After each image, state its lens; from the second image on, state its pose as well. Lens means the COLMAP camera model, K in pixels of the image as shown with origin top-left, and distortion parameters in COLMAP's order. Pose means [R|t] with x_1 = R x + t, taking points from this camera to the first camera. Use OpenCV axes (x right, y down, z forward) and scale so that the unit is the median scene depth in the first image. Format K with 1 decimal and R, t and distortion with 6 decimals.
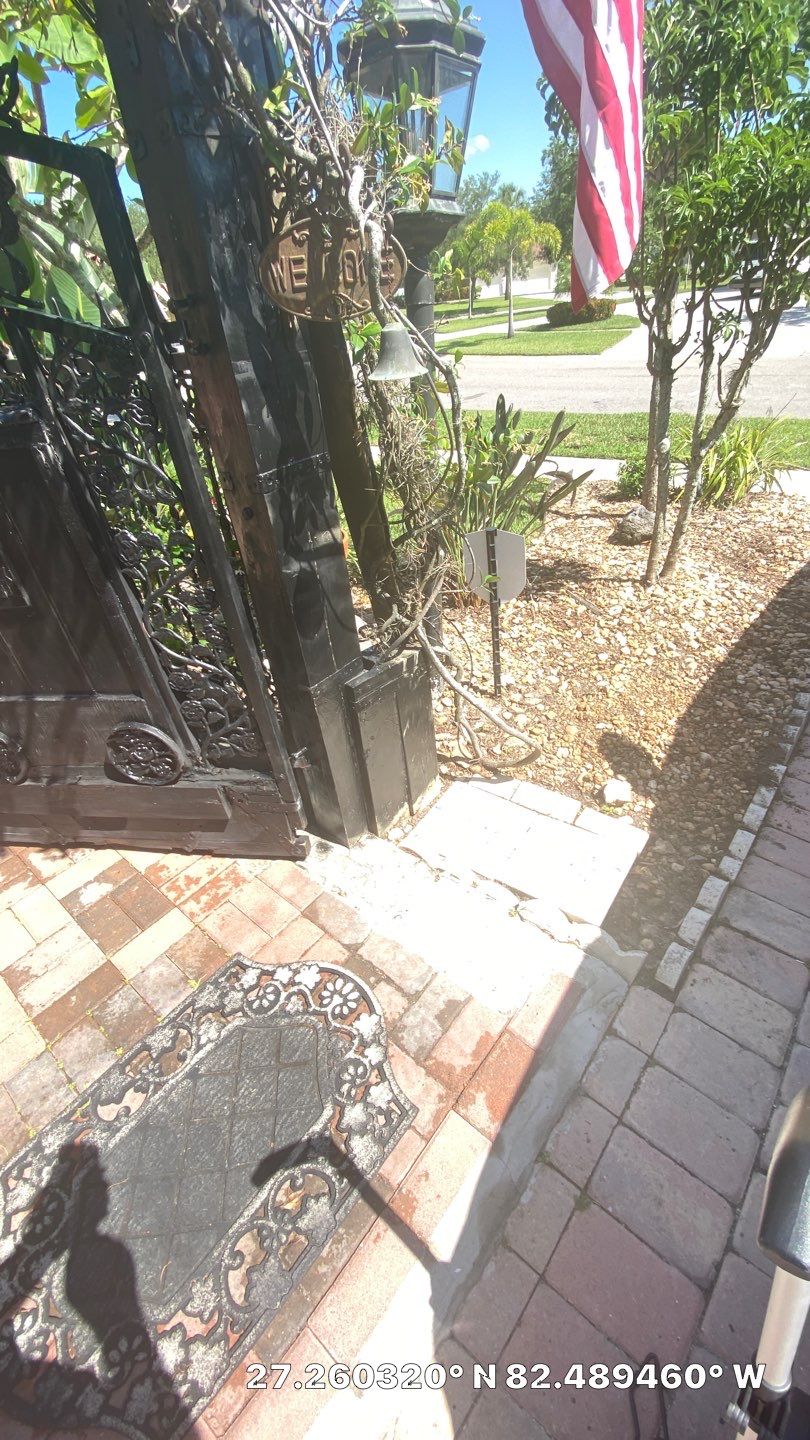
lens RADIAL K [[571.5, 0, 399.0], [0, 571.5, 720.4], [0, 0, 1]] dist [0.008796, -0.000798]
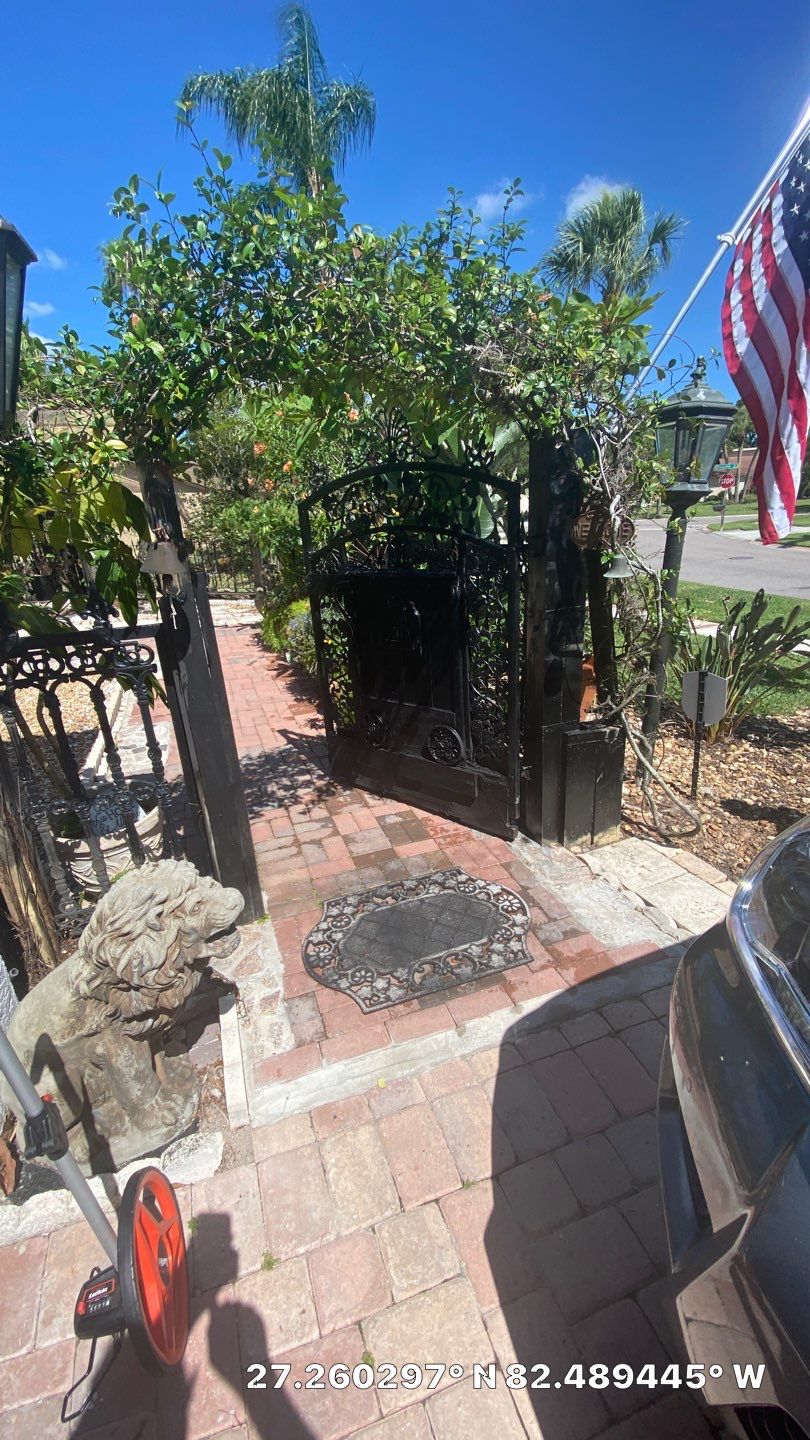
lens RADIAL K [[571.5, 0, 407.8], [0, 571.5, 720.8], [0, 0, 1]] dist [0.008796, -0.000798]
pose [[0.865427, 0.214894, -0.452610, 0.253799], [-0.317381, 0.934124, -0.163347, 0.319855], [0.387691, 0.285015, 0.876620, -0.648713]]
